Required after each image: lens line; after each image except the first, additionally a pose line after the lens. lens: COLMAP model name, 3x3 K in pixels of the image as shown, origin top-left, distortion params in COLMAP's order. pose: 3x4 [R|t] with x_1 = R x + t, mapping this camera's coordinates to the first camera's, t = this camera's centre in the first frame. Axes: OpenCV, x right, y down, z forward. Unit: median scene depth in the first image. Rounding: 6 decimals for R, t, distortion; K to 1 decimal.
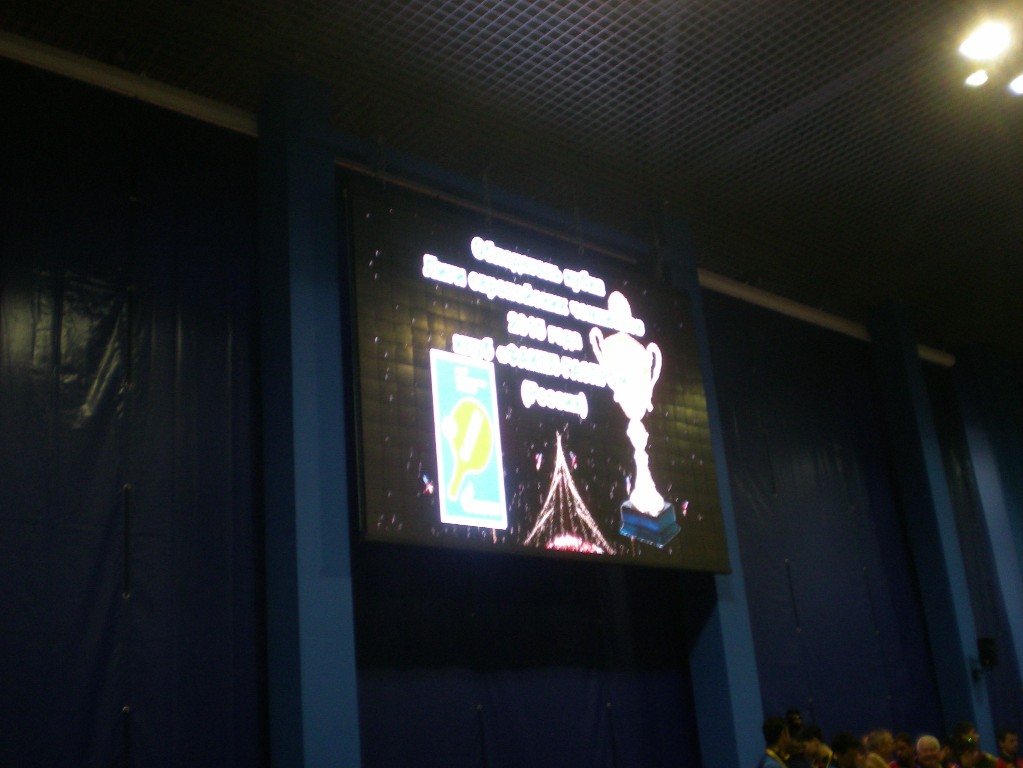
lens RADIAL K [[1146.4, 0, 517.1], [0, 1146.4, 383.1], [0, 0, 1]] dist [-0.104255, 0.000000]
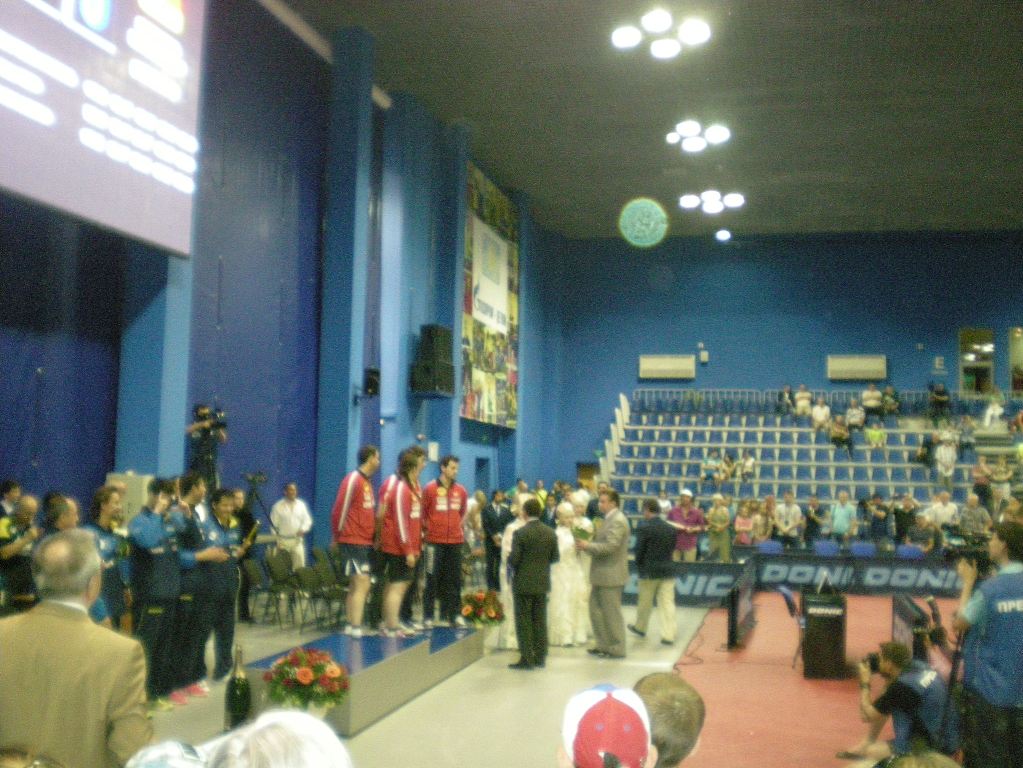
lens RADIAL K [[1146.4, 0, 498.1], [0, 1146.4, 370.0], [0, 0, 1]] dist [-0.104255, 0.000000]
pose [[0.811317, 0.157576, 0.562969, -0.125402], [-0.291539, 0.943754, 0.155991, 0.028212], [-0.506724, -0.290686, 0.811623, 0.058123]]
